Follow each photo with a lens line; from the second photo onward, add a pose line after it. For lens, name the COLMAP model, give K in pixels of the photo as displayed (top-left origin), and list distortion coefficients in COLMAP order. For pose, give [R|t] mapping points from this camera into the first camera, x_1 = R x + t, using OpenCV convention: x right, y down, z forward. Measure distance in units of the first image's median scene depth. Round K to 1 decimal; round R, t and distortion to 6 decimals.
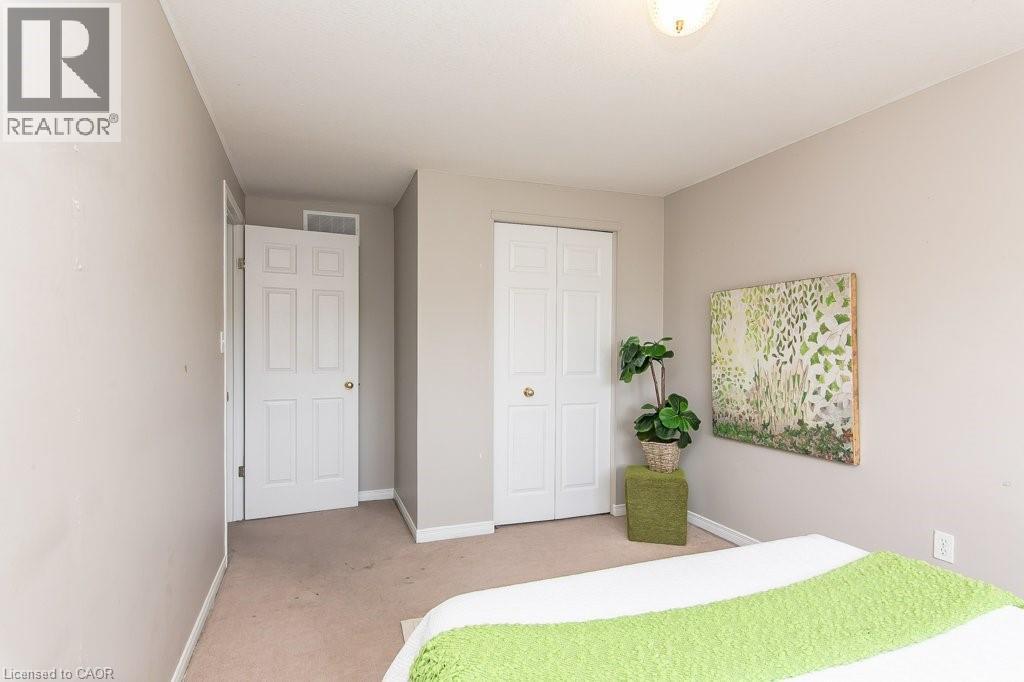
lens RADIAL K [[523.3, 0, 511.7], [0, 523.3, 341.2], [0, 0, 1]] dist [0.007891, -0.000561]
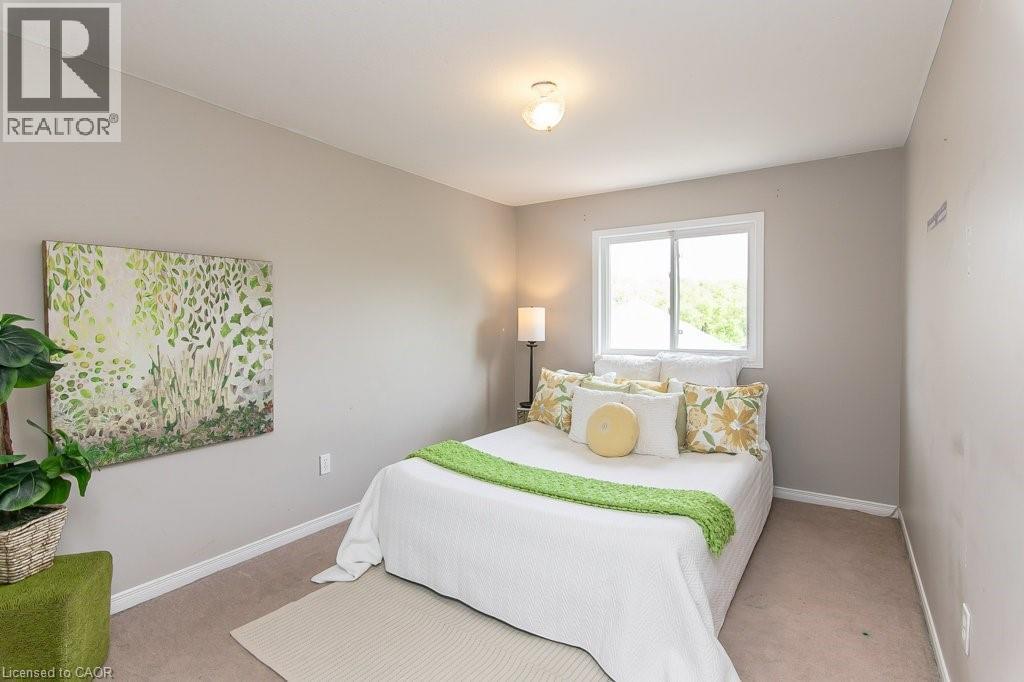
lens RADIAL K [[523.3, 0, 504.0], [0, 523.3, 333.6], [0, 0, 1]] dist [0.007891, -0.000561]
pose [[-0.585952, -0.010720, 0.810275, -0.502273], [0.001352, 0.999898, 0.014206, 0.007225], [-0.810344, 0.009419, -0.585878, 1.134886]]
